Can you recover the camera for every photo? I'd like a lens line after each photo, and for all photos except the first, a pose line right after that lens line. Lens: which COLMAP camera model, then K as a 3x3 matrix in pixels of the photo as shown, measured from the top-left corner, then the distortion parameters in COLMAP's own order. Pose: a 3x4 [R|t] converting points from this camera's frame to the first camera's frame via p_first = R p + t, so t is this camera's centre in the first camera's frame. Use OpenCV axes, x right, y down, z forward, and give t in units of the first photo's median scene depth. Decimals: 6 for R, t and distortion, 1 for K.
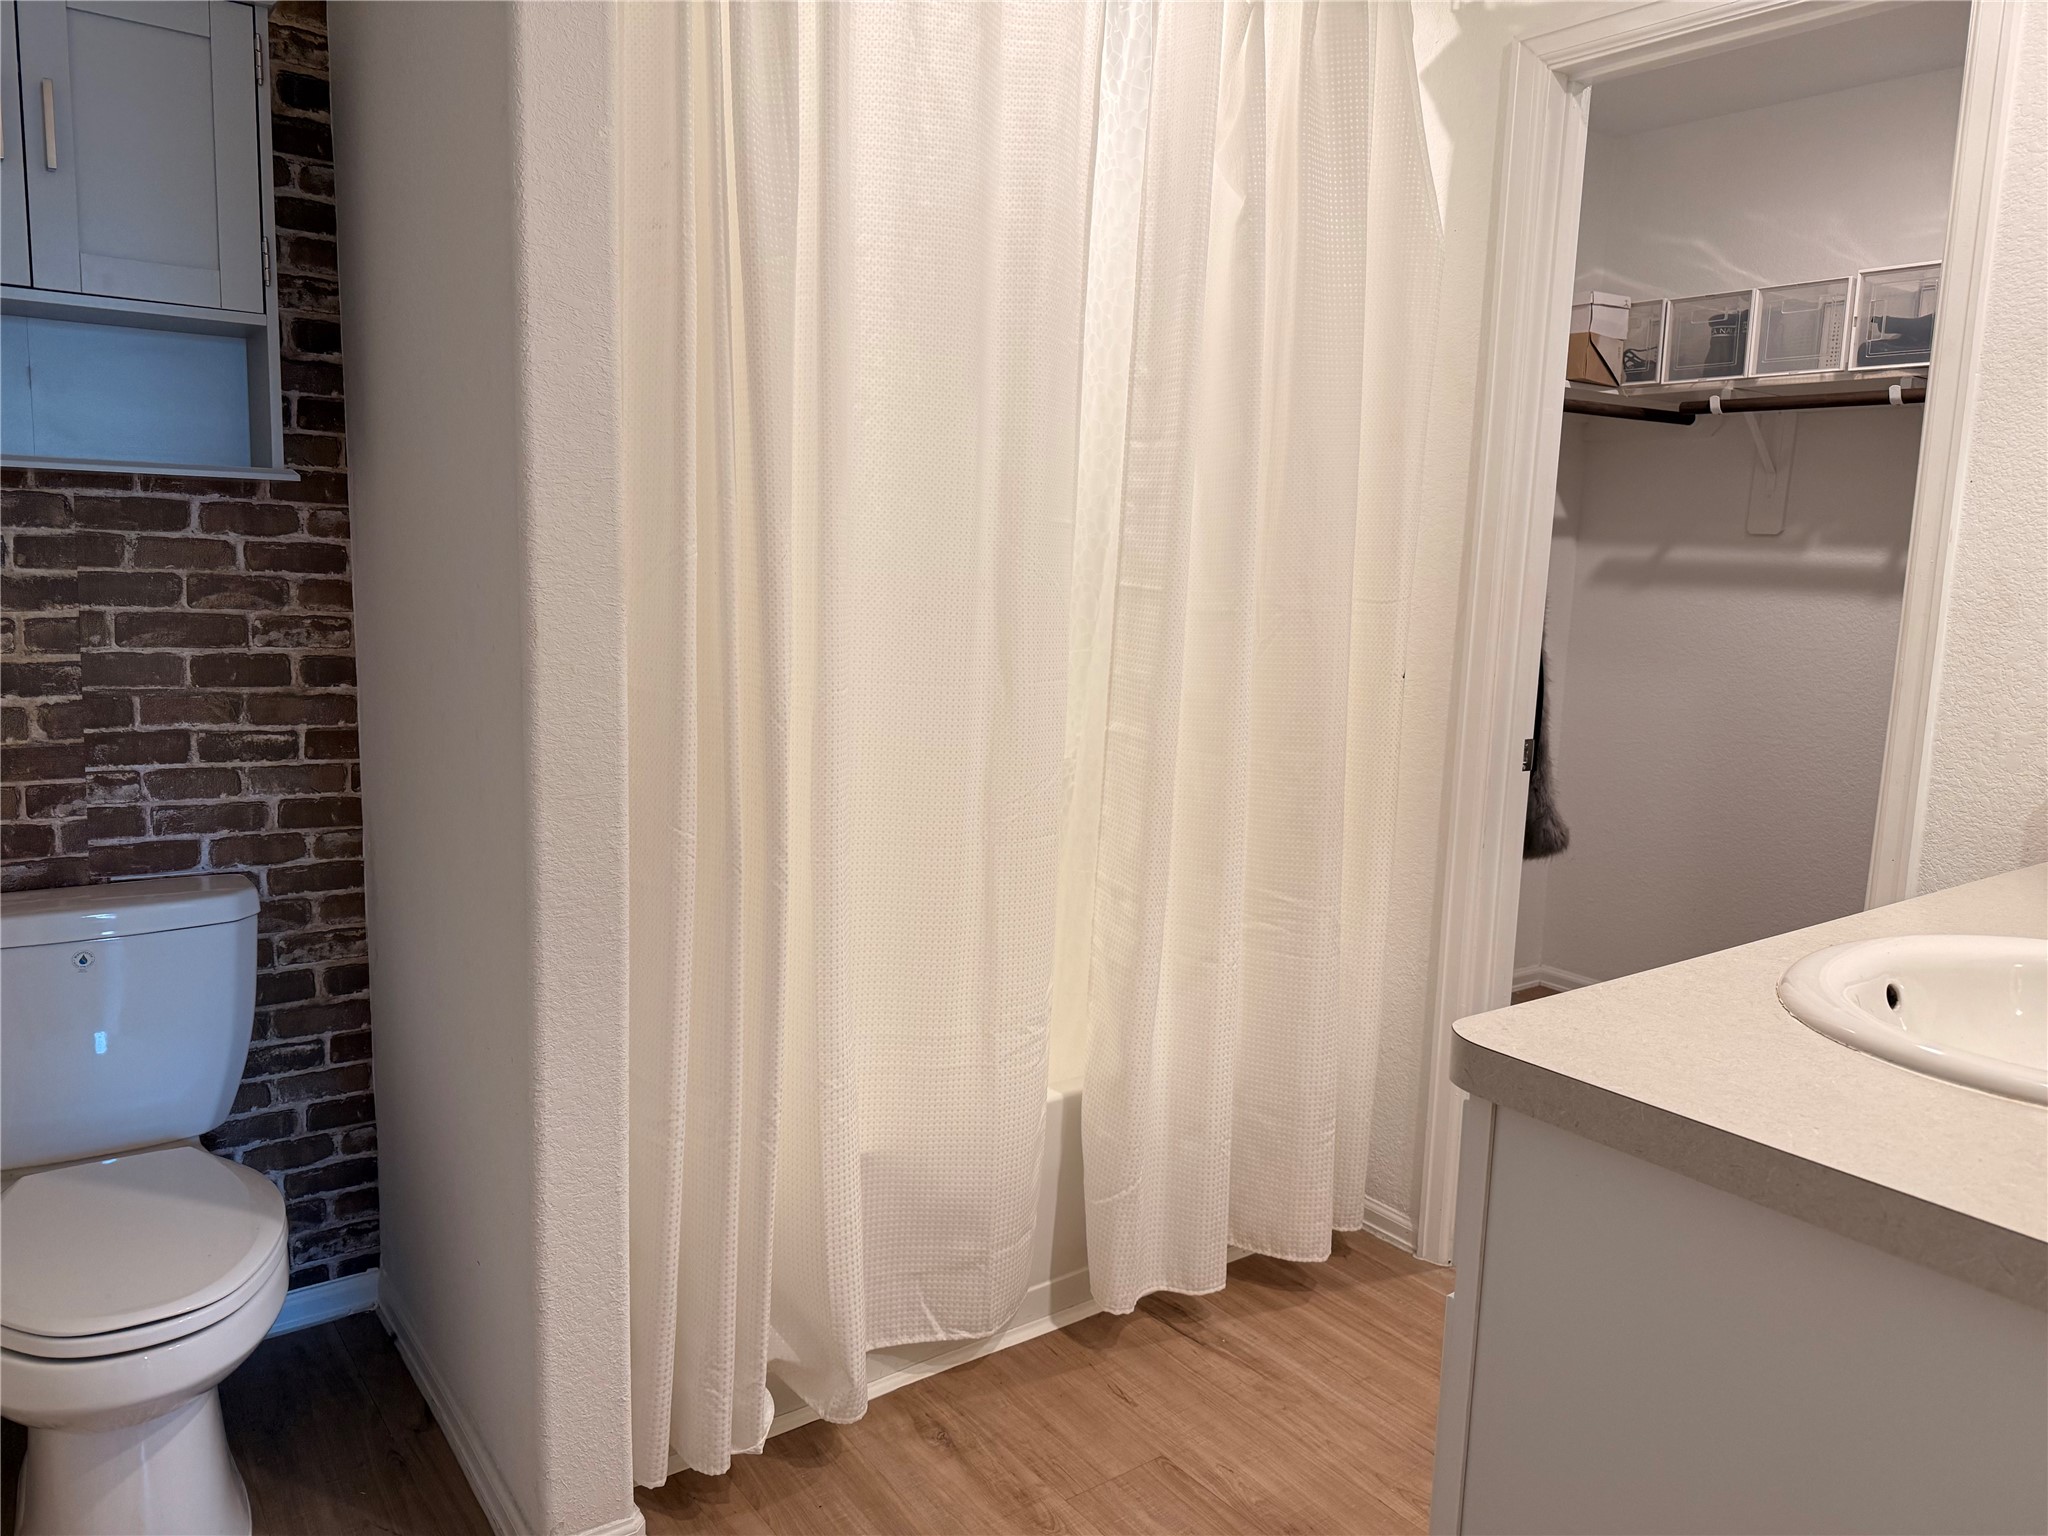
lens RADIAL K [[1443.7, 0, 1035.4], [0, 1443.7, 786.2], [0, 0, 1]] dist [0.042687, -0.057867]
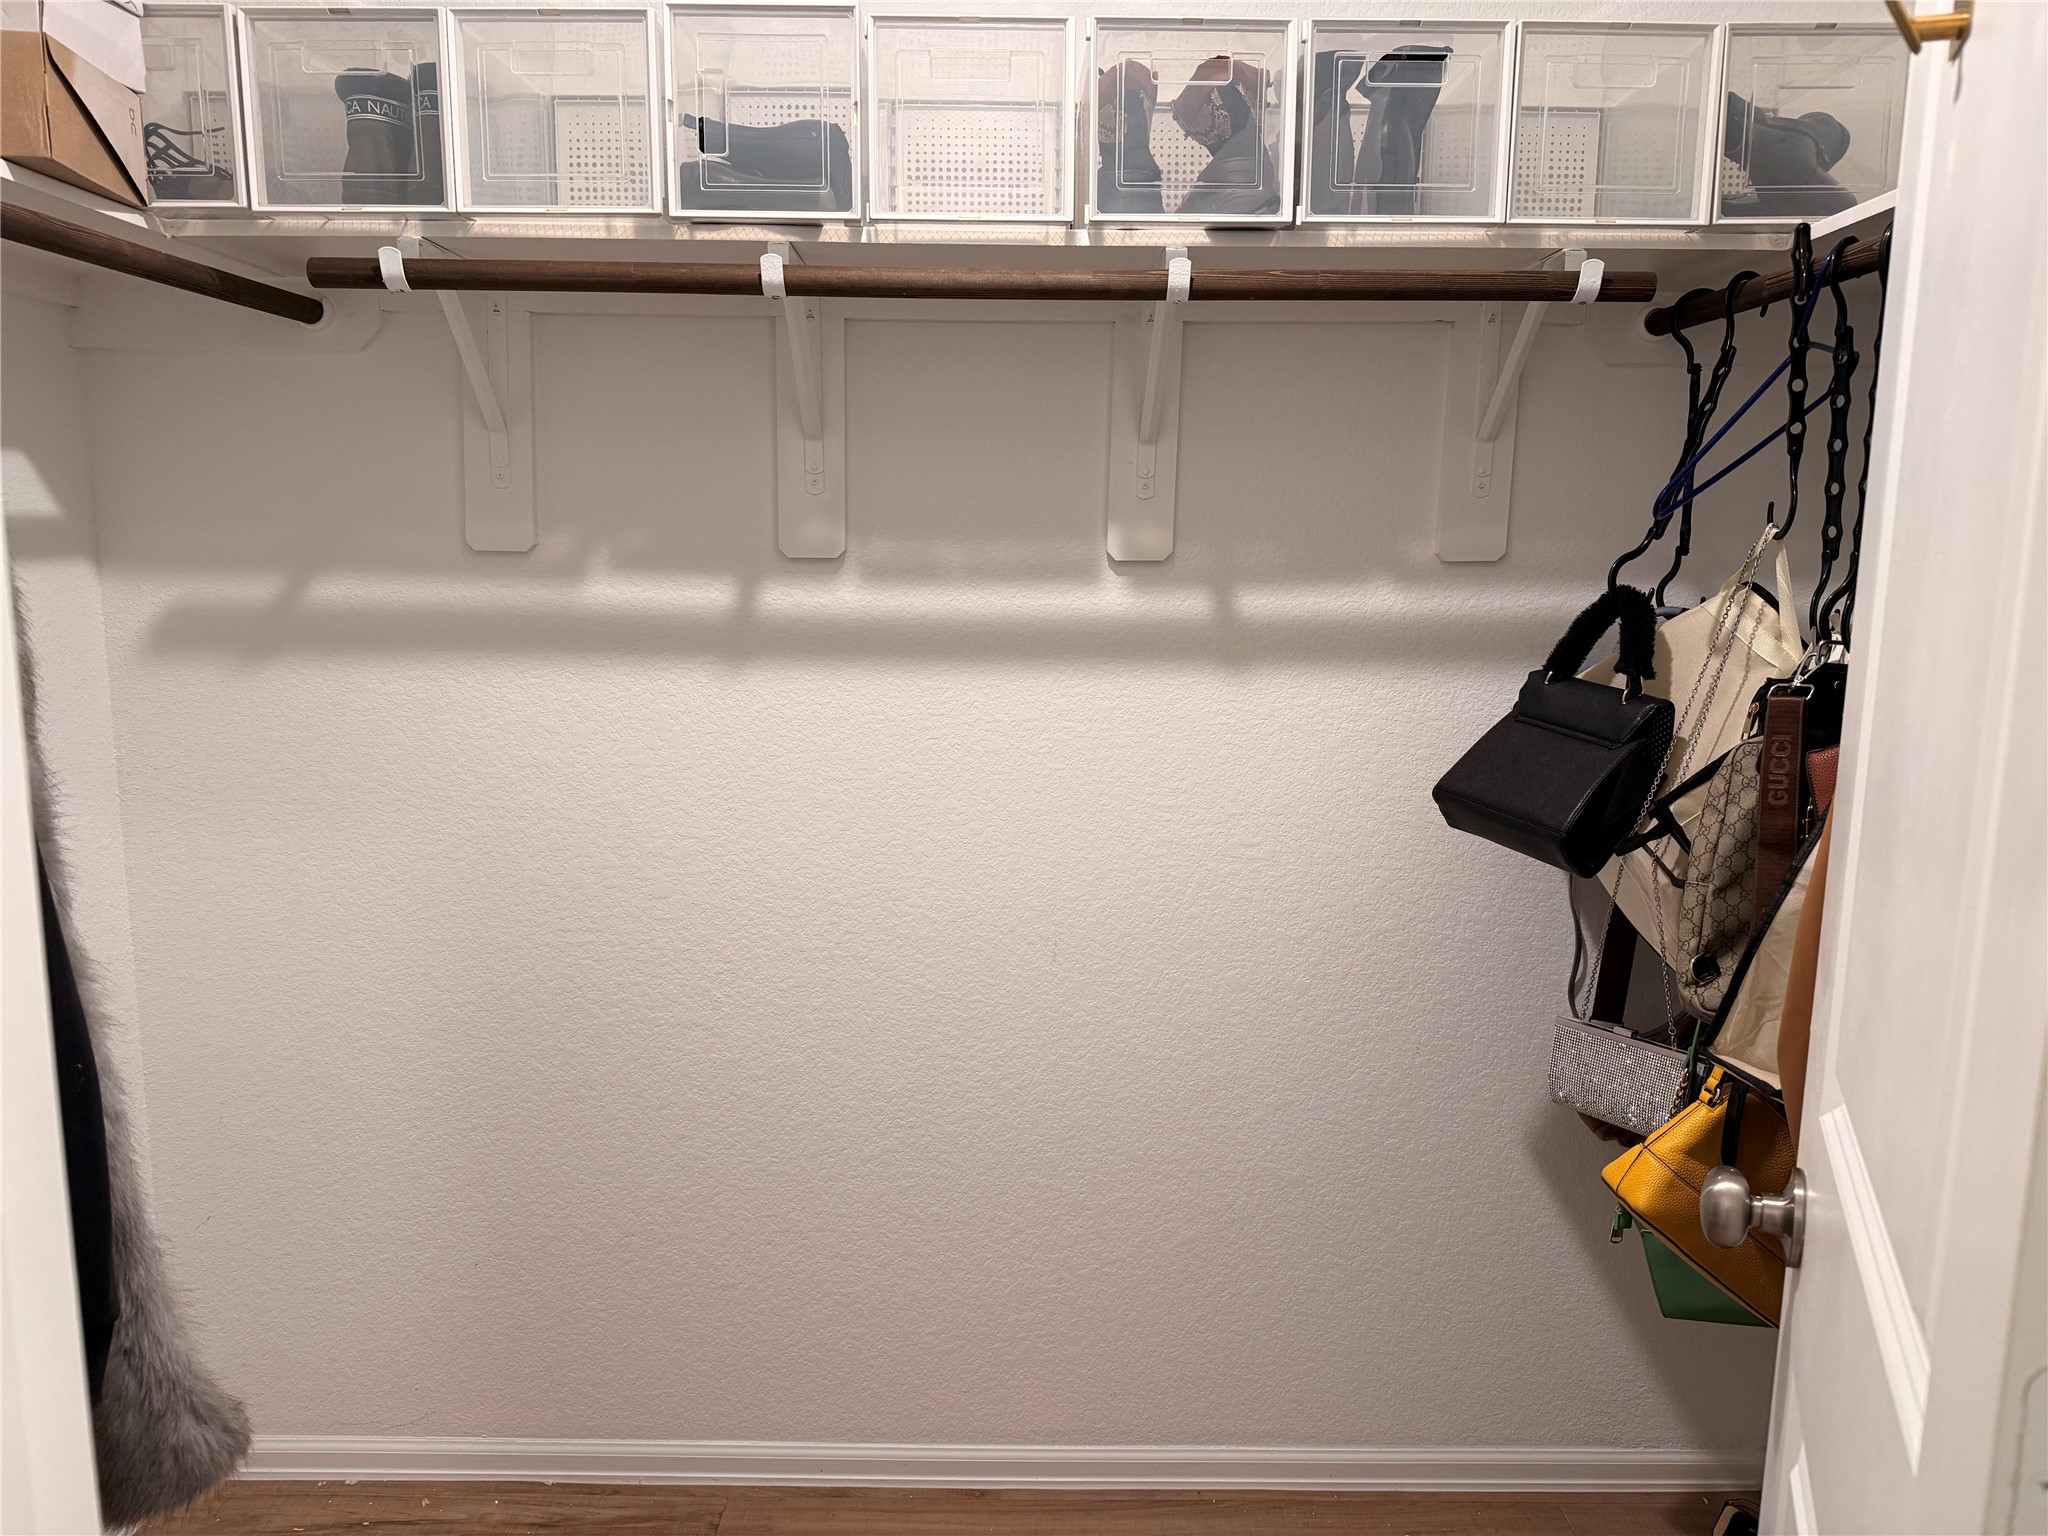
lens RADIAL K [[1443.7, 0, 1021.3], [0, 1443.7, 763.8], [0, 0, 1]] dist [0.042687, -0.057867]
pose [[0.598881, -0.138609, 0.788752, 0.280033], [0.144370, 0.987458, 0.063911, -0.150186], [-0.787718, 0.075597, 0.611380, 0.780353]]
